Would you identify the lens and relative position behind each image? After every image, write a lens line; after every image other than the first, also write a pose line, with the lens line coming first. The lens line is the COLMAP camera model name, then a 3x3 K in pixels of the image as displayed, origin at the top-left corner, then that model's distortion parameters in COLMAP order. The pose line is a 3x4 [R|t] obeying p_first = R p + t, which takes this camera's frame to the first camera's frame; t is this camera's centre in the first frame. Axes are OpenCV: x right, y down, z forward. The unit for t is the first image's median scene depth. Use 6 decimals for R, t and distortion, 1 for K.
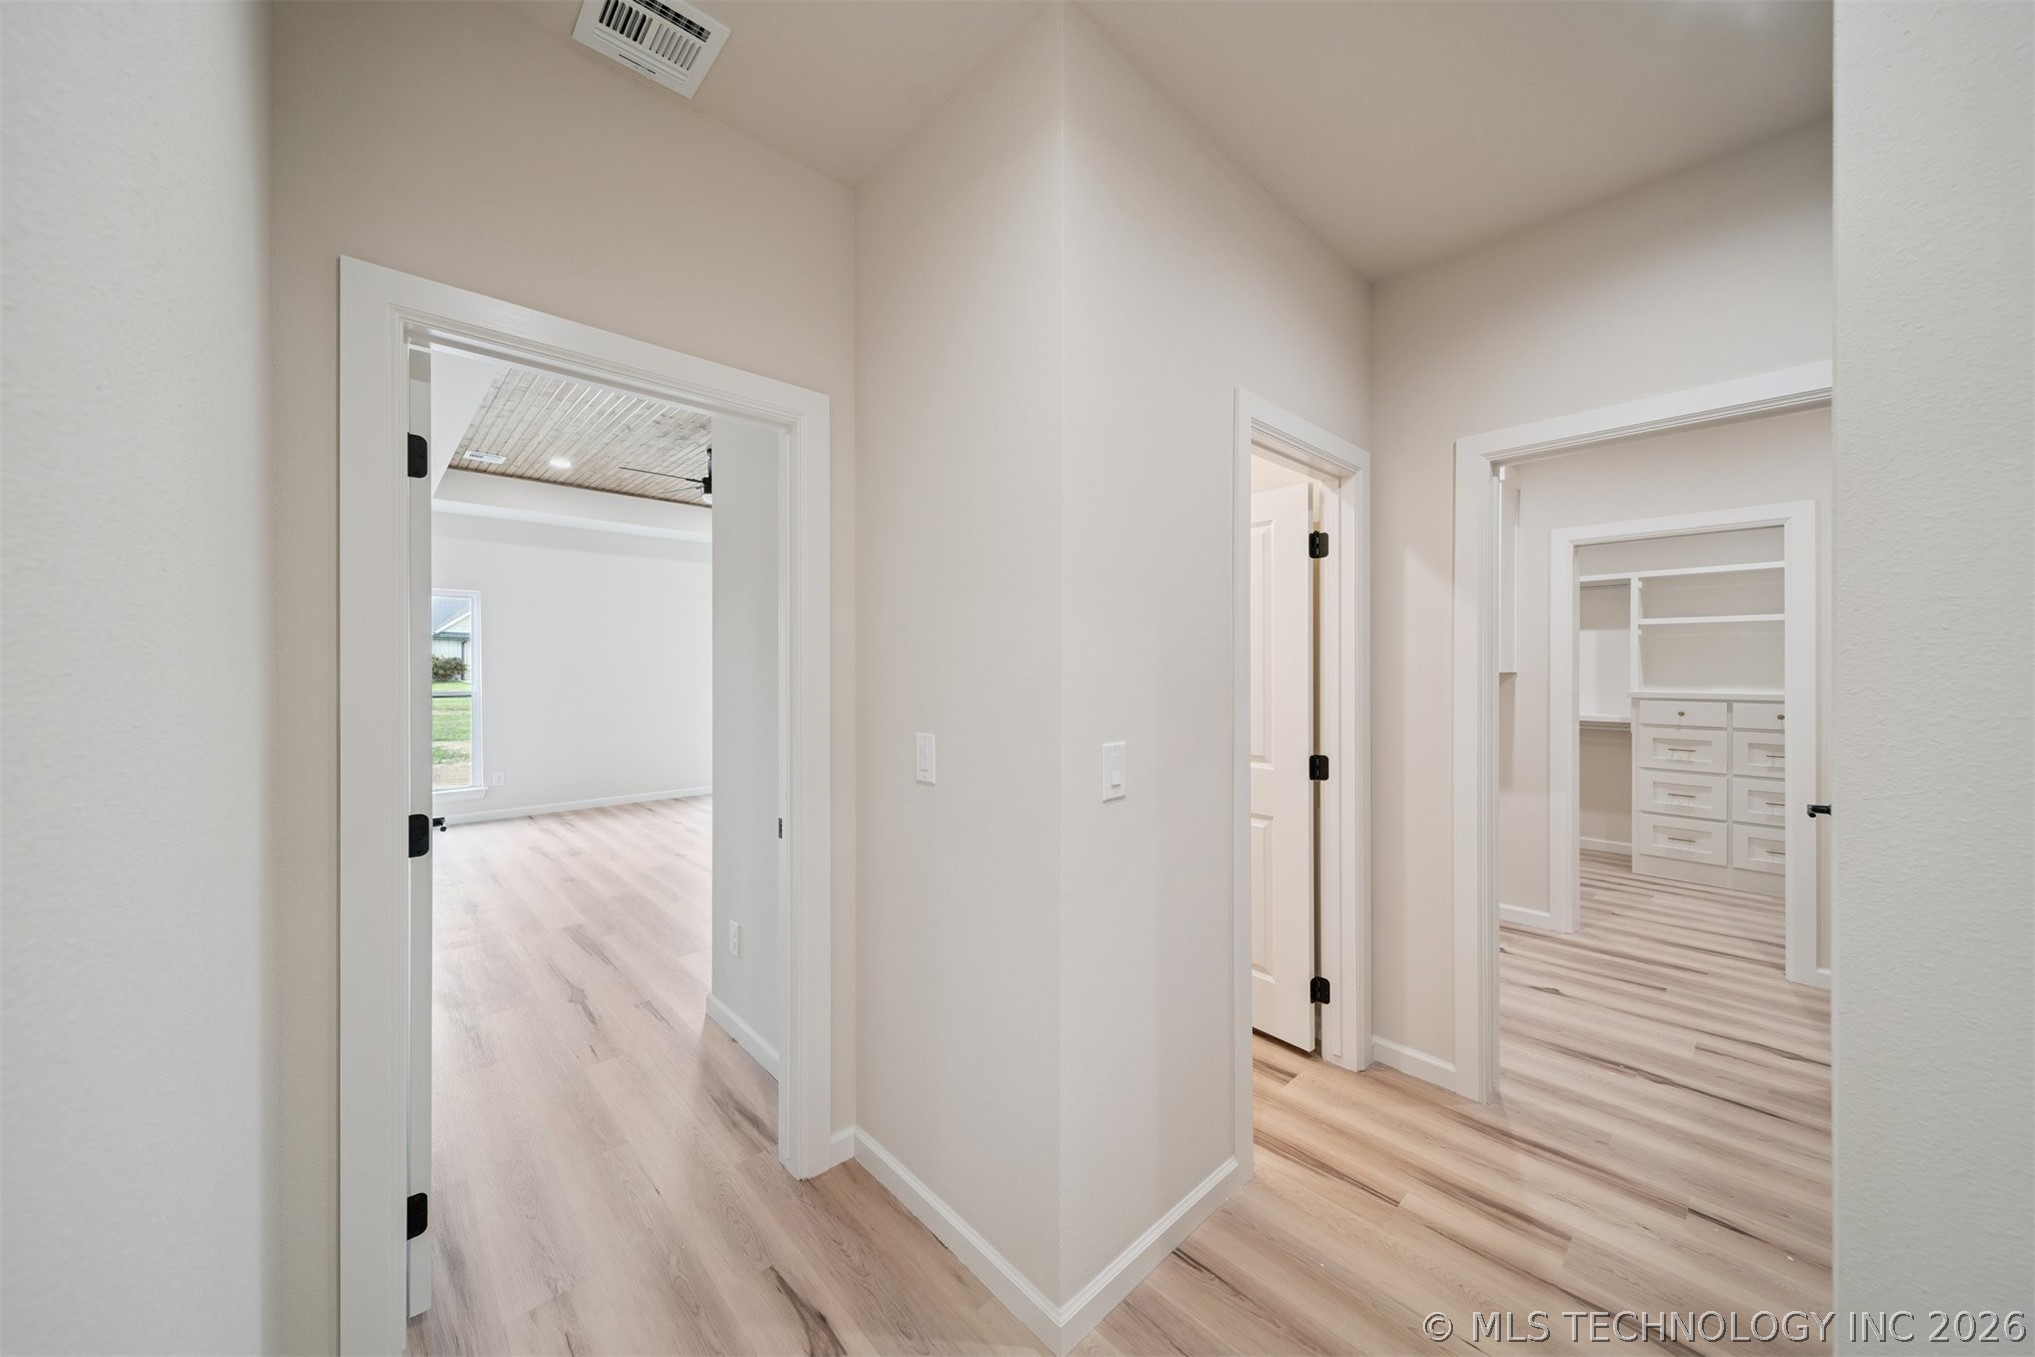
lens RADIAL K [[716.3, 0, 1002.2], [0, 716.3, 664.9], [0, 0, 1]] dist [0.000433, -0.000320]
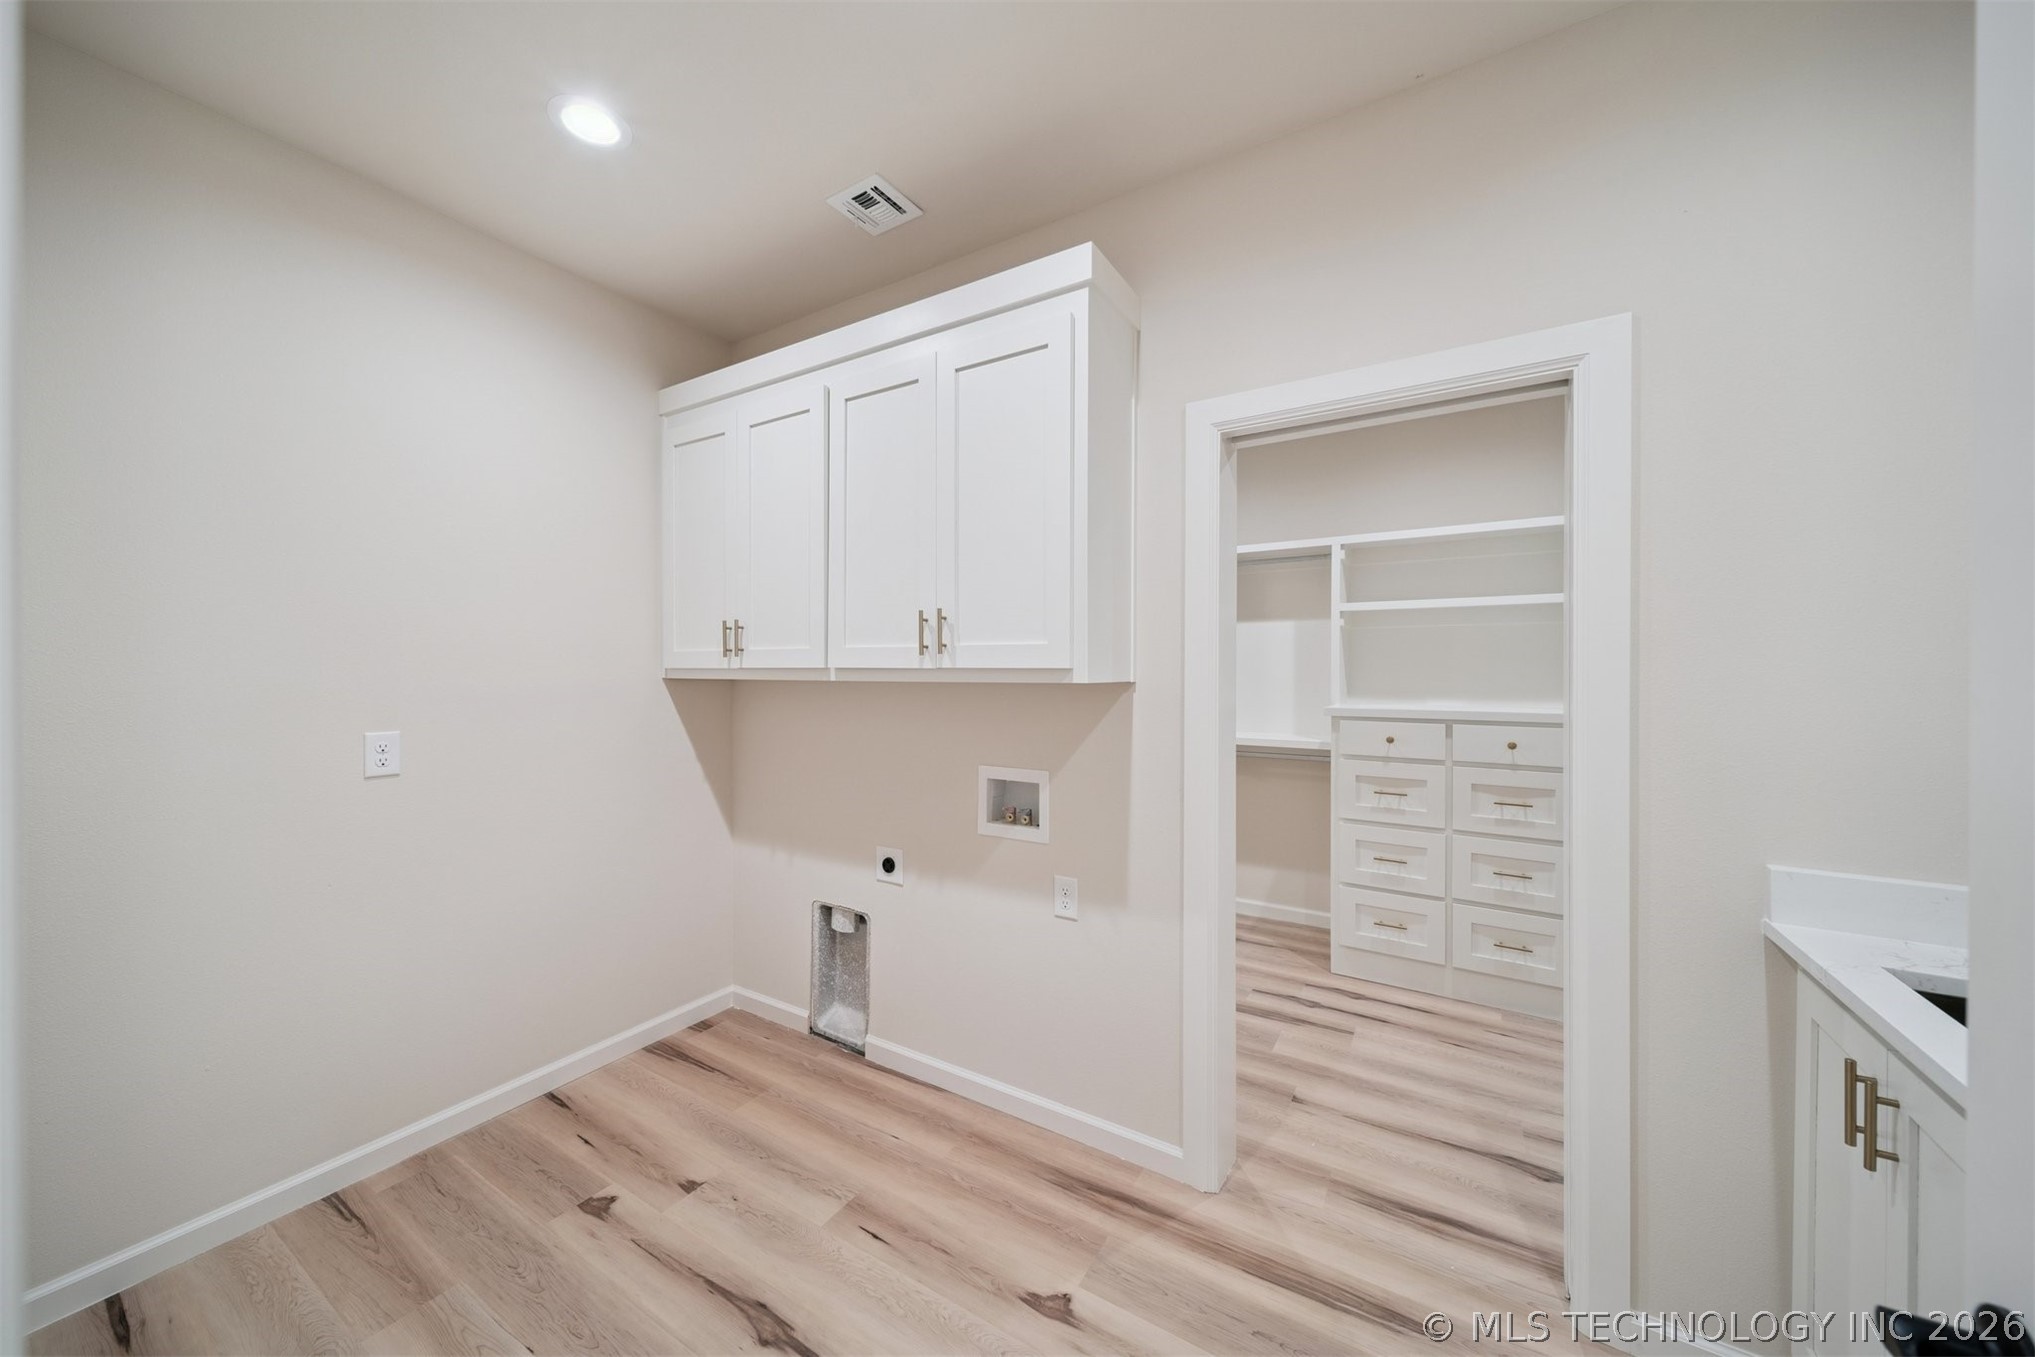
lens RADIAL K [[715.7, 0, 1017.5], [0, 715.7, 678.5], [0, 0, 1]] dist [0.010104, -0.000013]
pose [[0.960011, -0.004475, 0.279928, 0.426395], [0.001611, 0.999944, 0.010458, 0.001990], [-0.279959, -0.009589, 0.959964, 0.454630]]
